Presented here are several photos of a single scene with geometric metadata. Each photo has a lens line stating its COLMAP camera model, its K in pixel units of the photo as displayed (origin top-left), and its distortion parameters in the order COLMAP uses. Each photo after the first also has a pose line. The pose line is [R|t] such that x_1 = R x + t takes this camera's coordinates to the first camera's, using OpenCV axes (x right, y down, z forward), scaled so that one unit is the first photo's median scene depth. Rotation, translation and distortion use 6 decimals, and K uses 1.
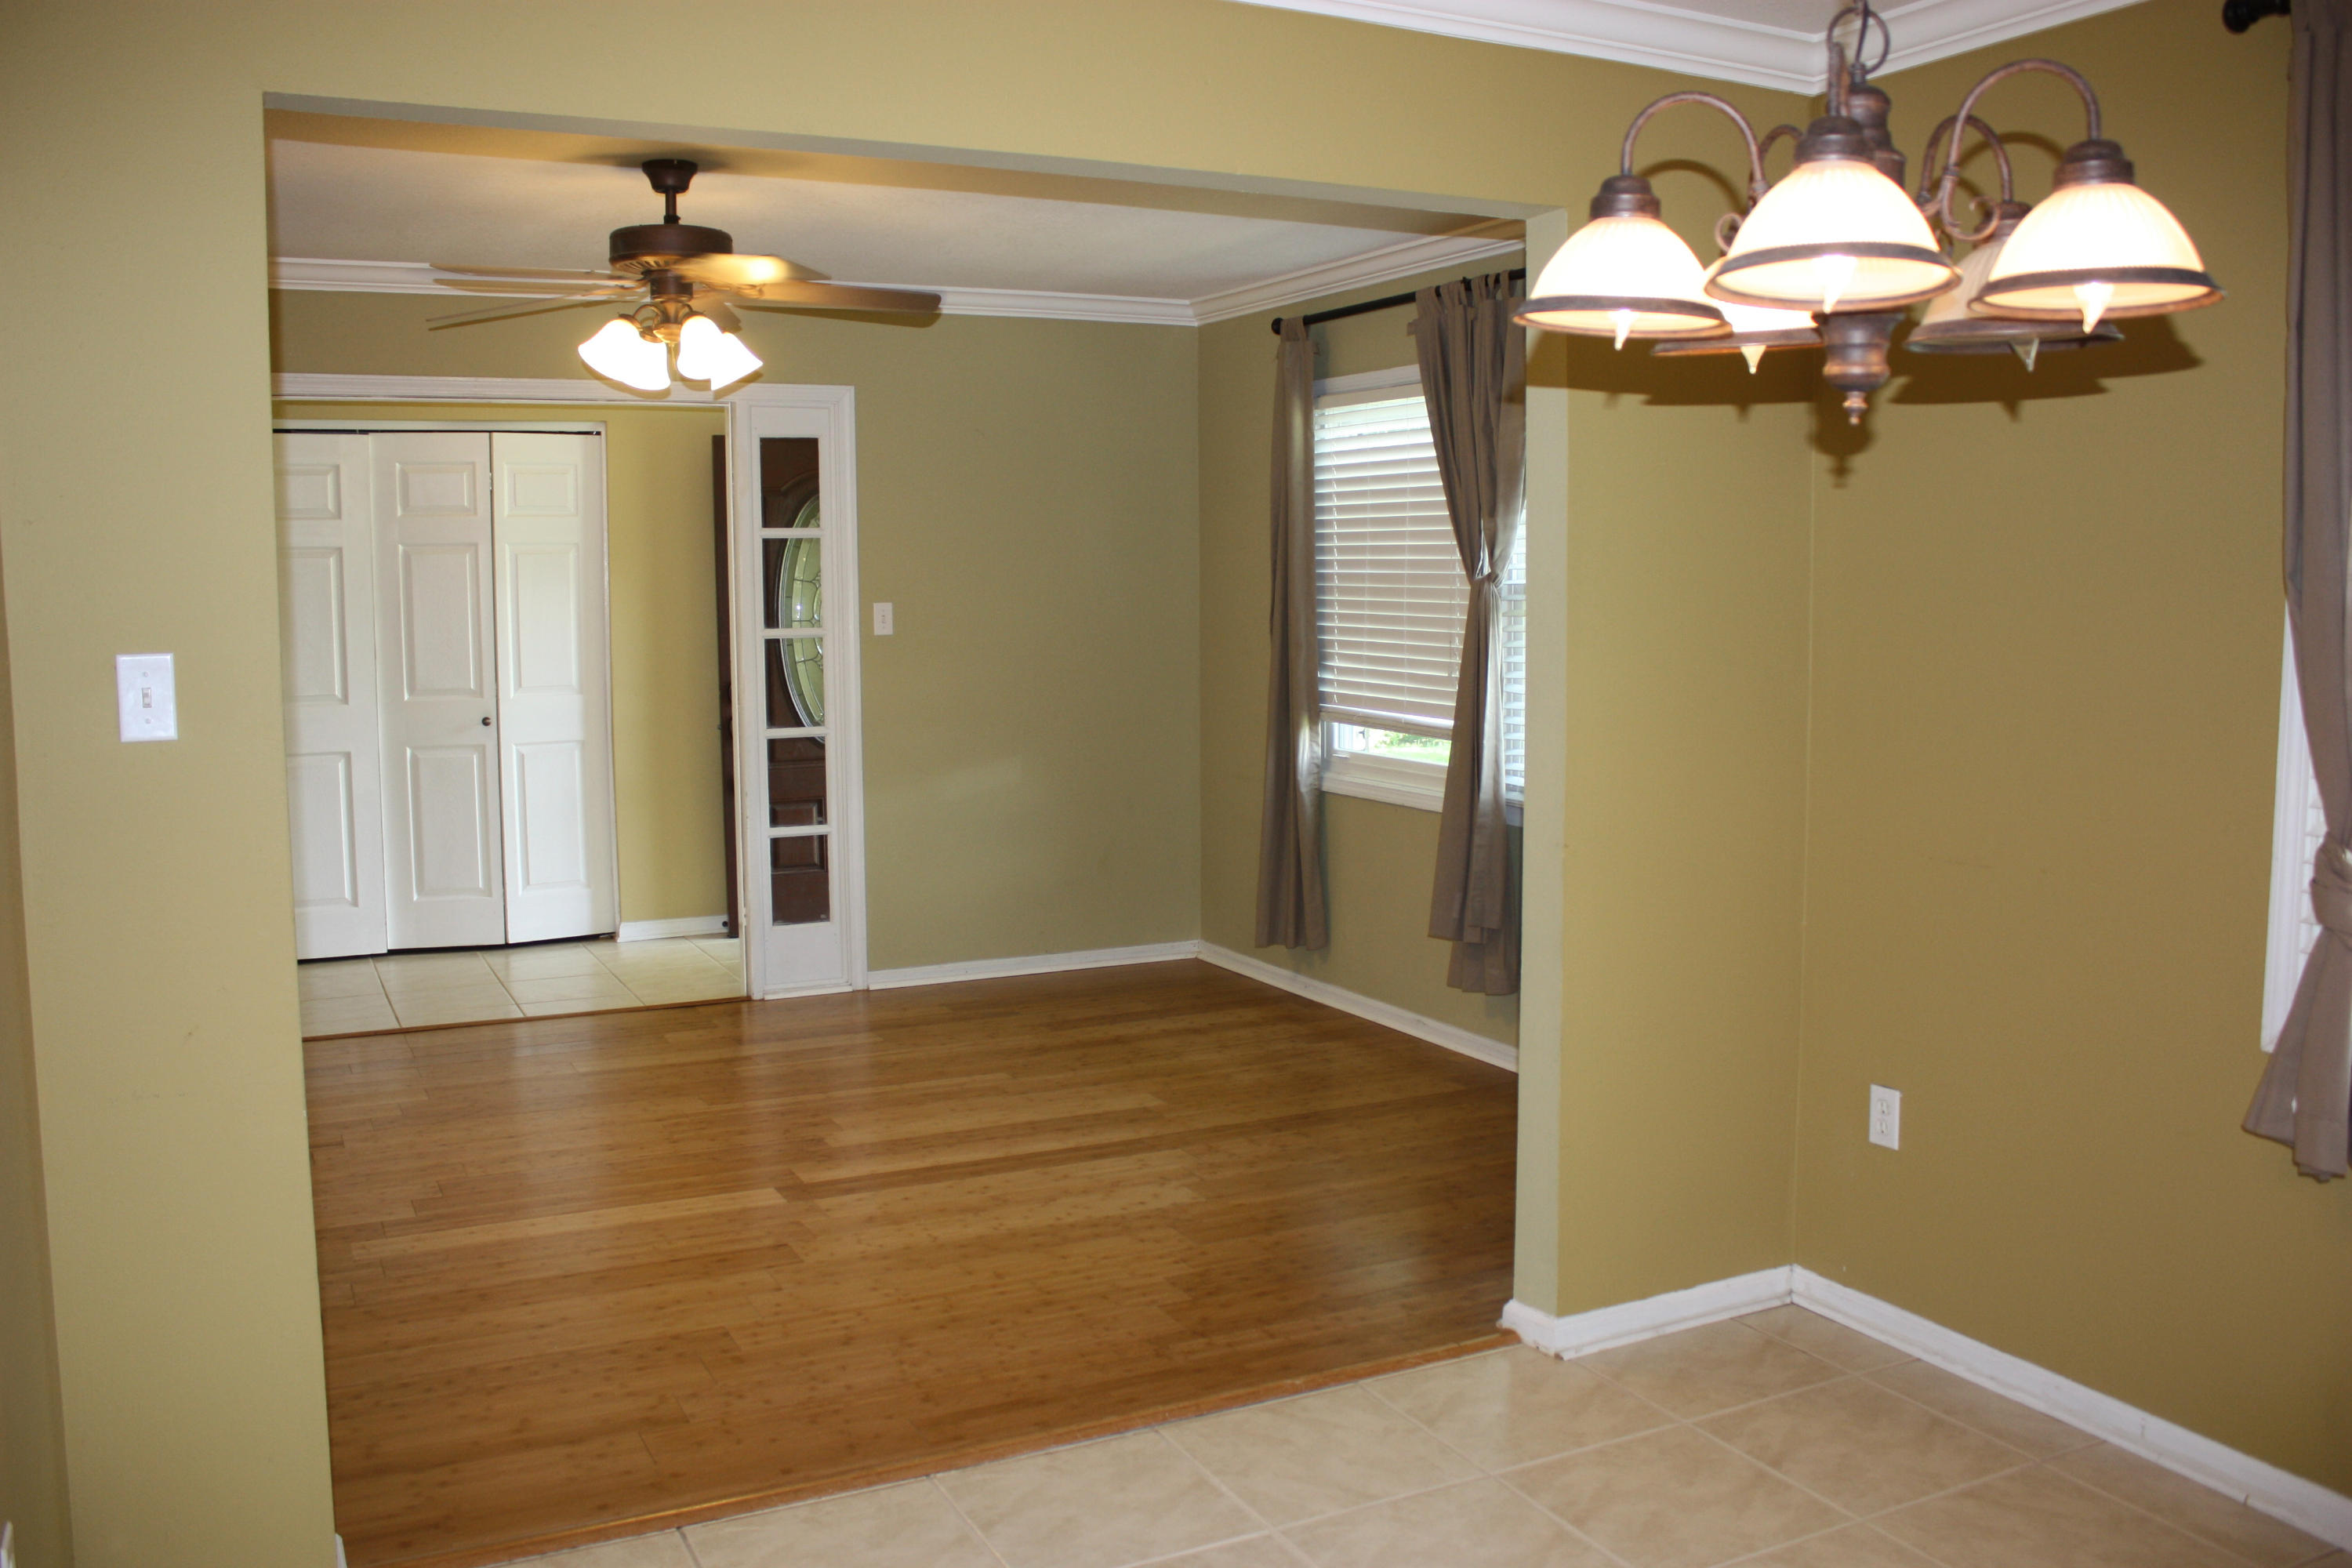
lens RADIAL K [[2022.5, 0, 1176.0], [0, 2022.5, 784.0], [0, 0, 1]] dist [-0.079198, 0.001530]
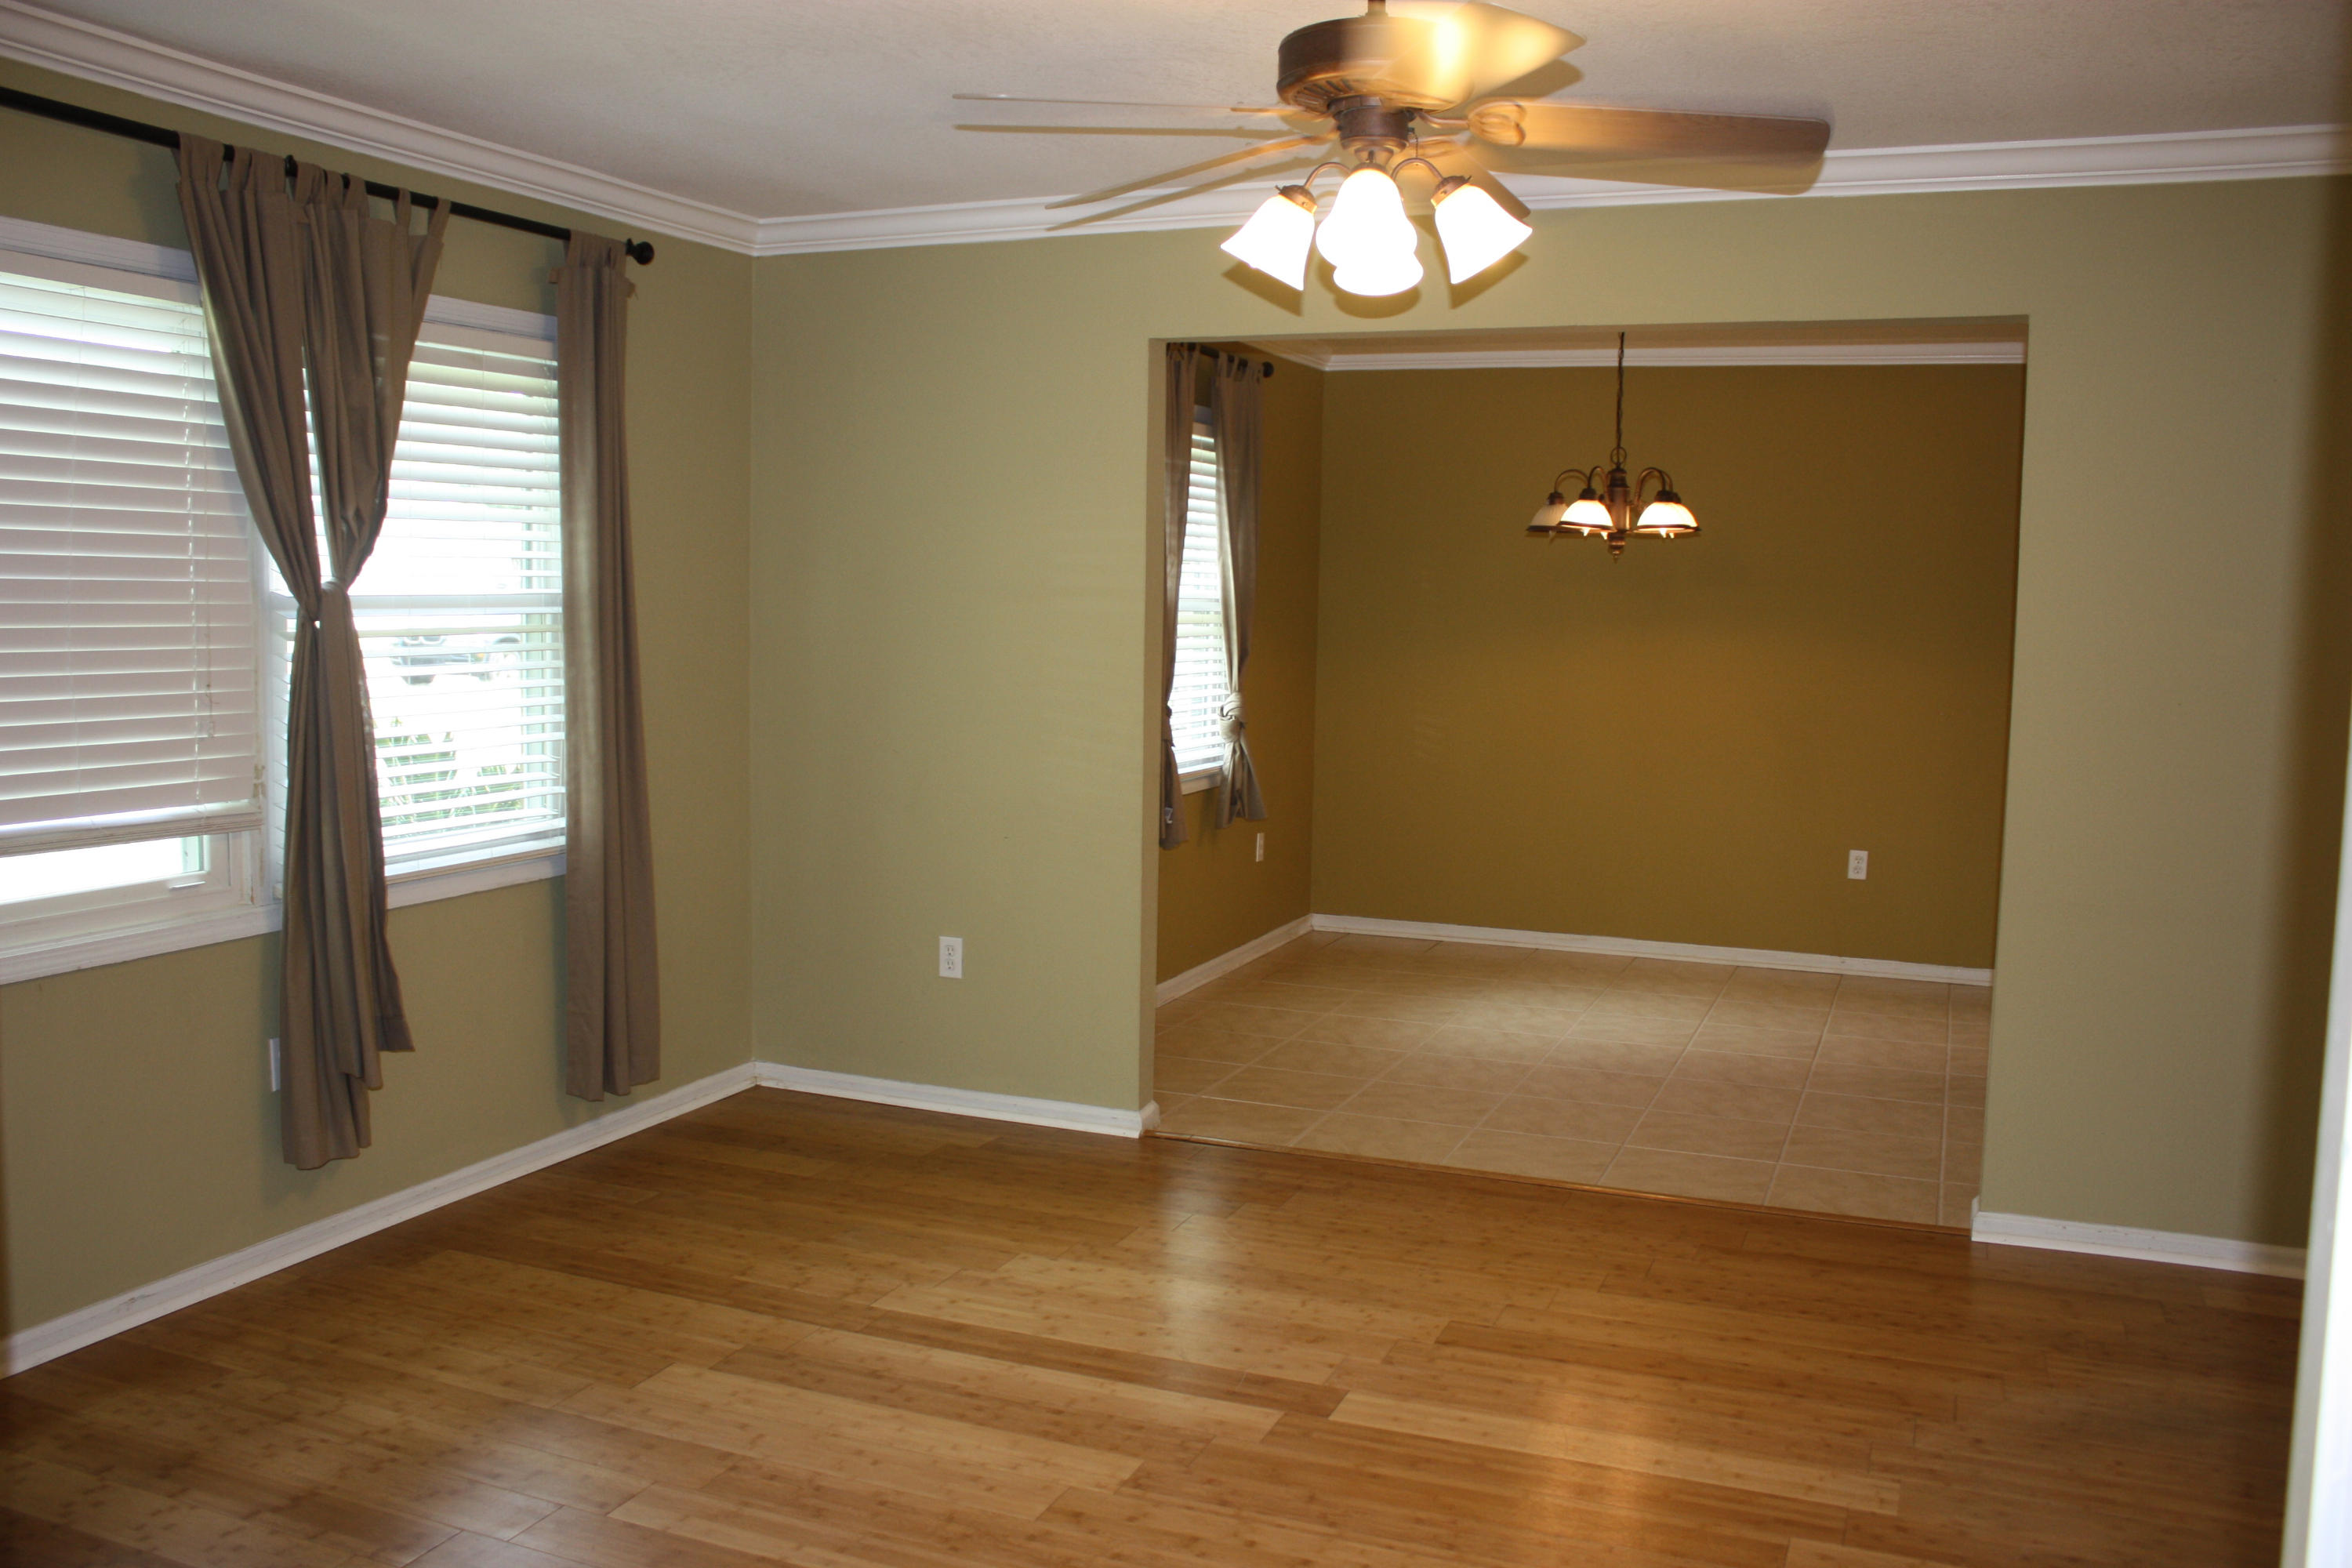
lens RADIAL K [[1946.0, 0, 1165.9], [0, 1946.0, 745.3], [0, 0, 1]] dist [-0.159598, 0.136666]
pose [[-0.659125, -0.064802, 0.749237, -0.717283], [0.065212, 0.987603, 0.142787, -0.157895], [-0.749201, 0.142973, -0.646728, 1.565338]]
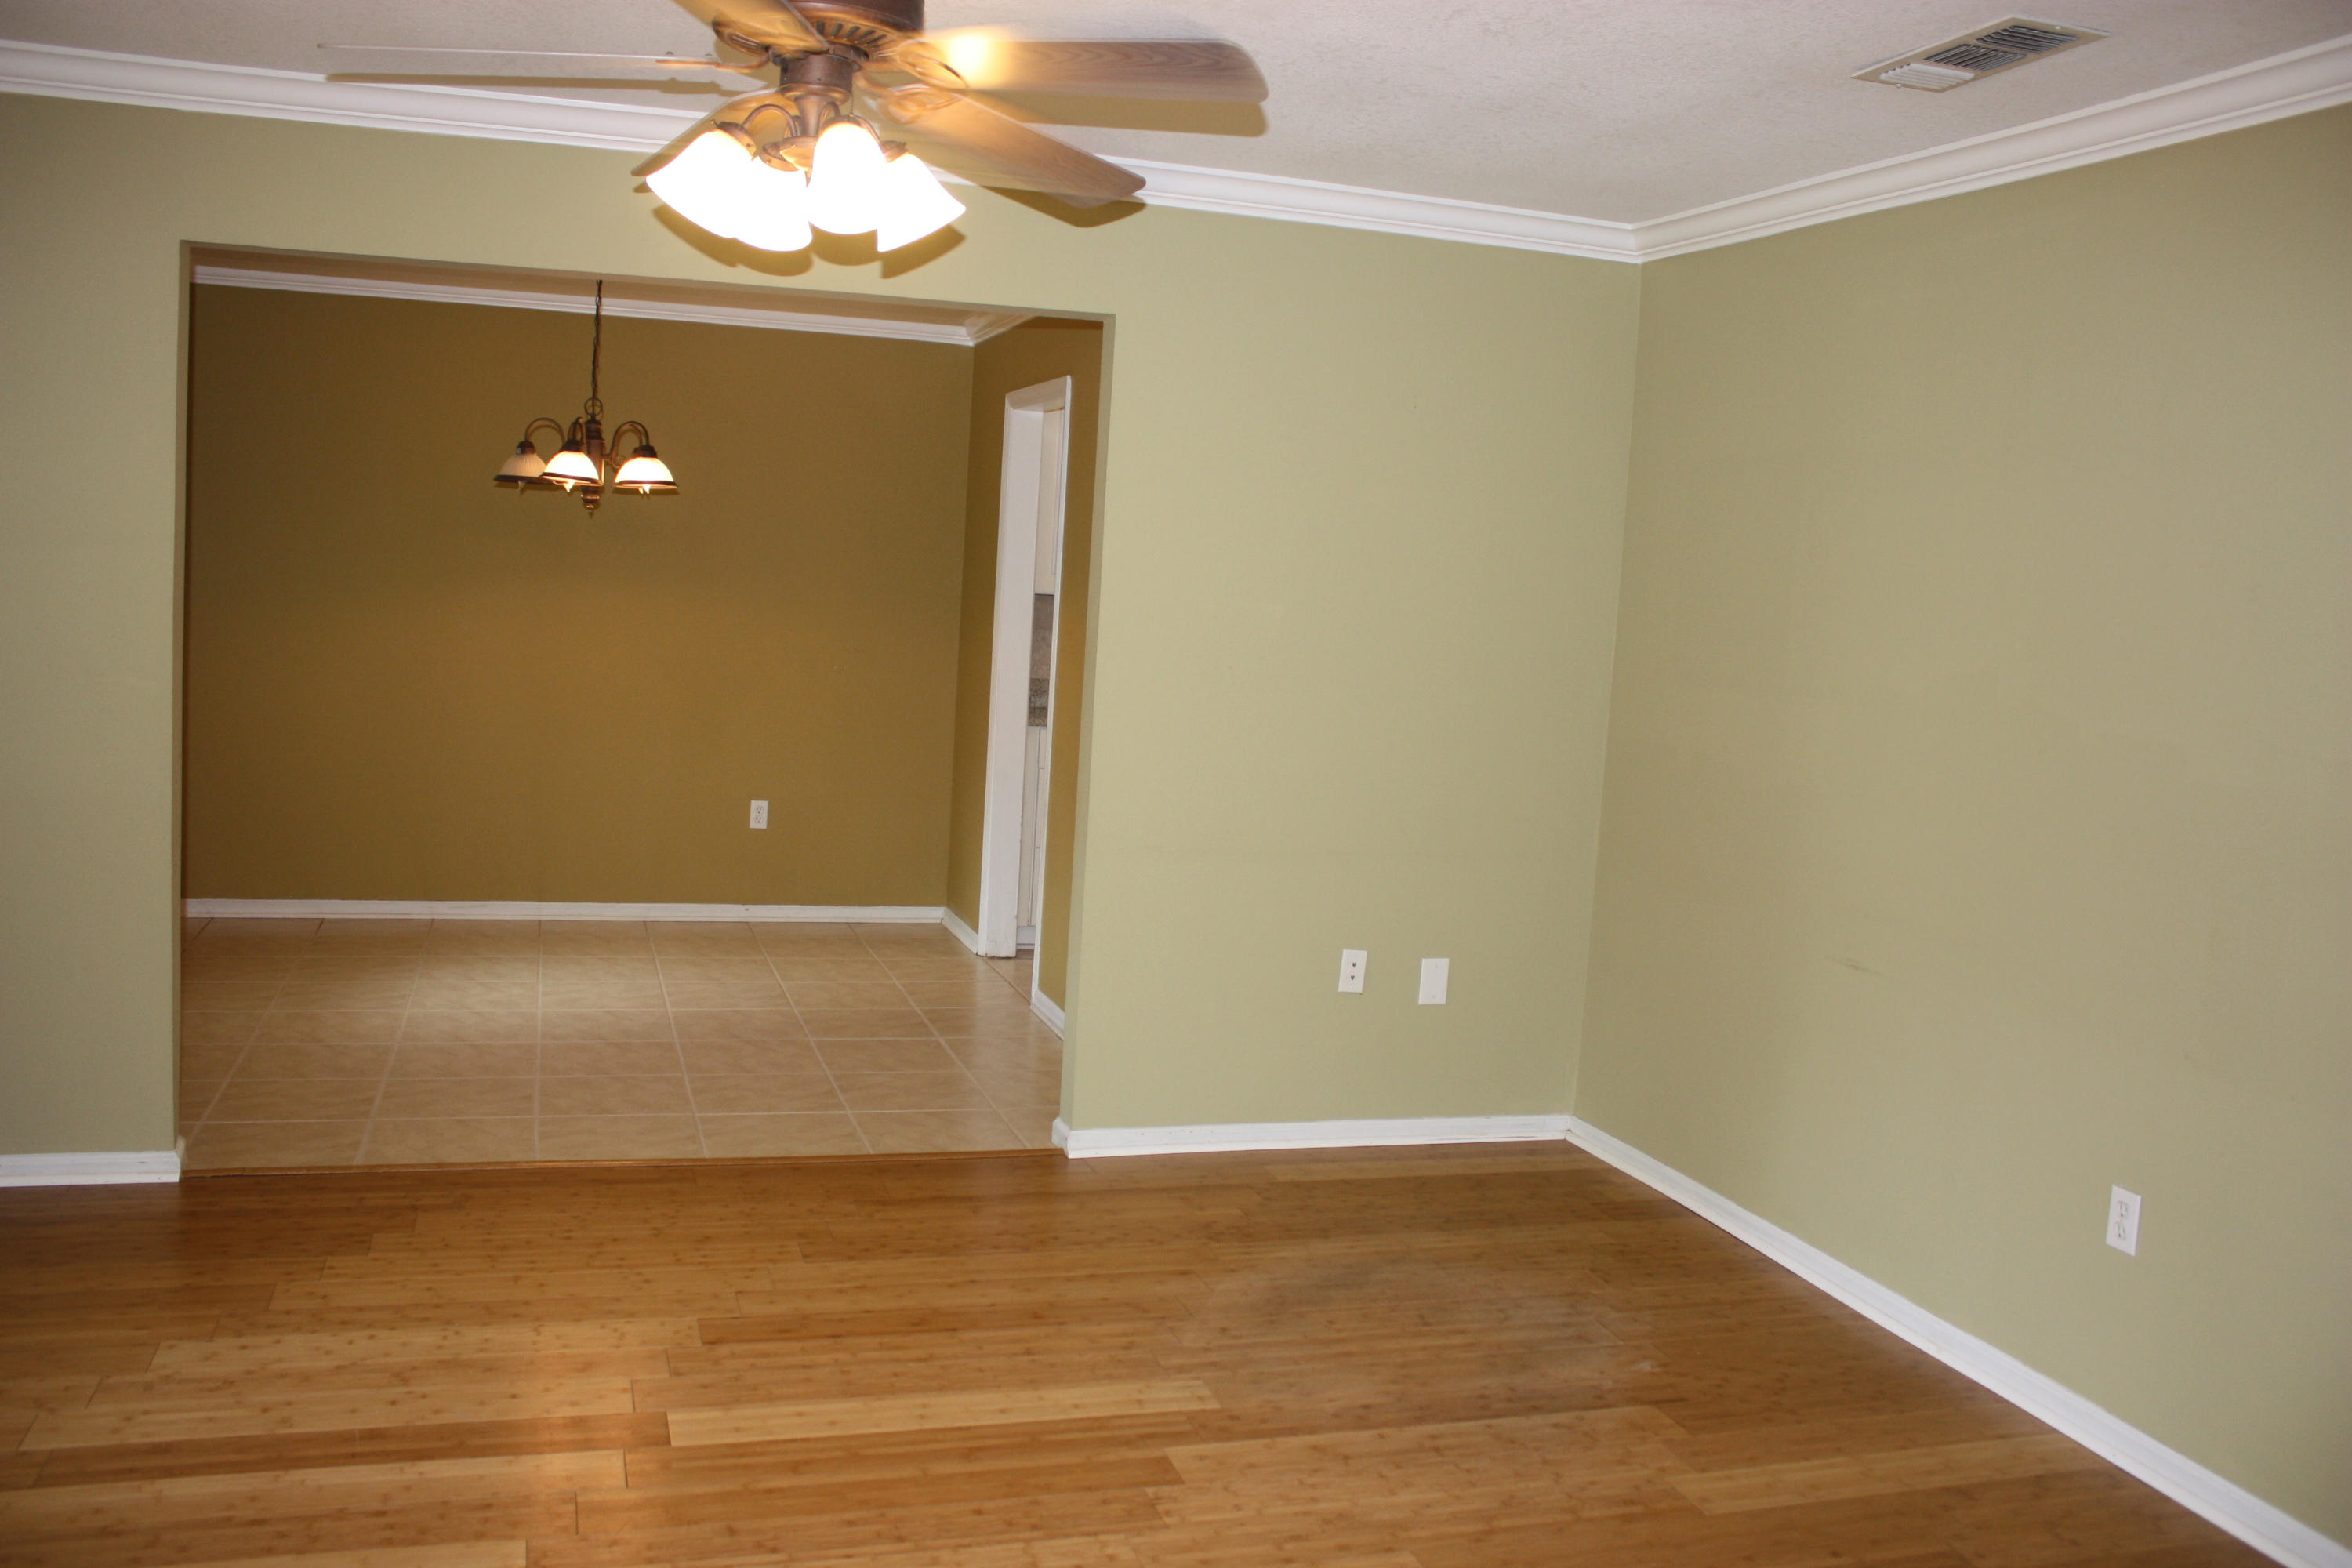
lens RADIAL K [[1946.0, 0, 1165.9], [0, 1946.0, 745.3], [0, 0, 1]] dist [-0.159598, 0.136666]
pose [[-0.987178, -0.059257, 0.148215, -0.481673], [-0.031077, 0.982120, 0.185671, -0.173337], [-0.156567, 0.178684, -0.971369, 1.672440]]
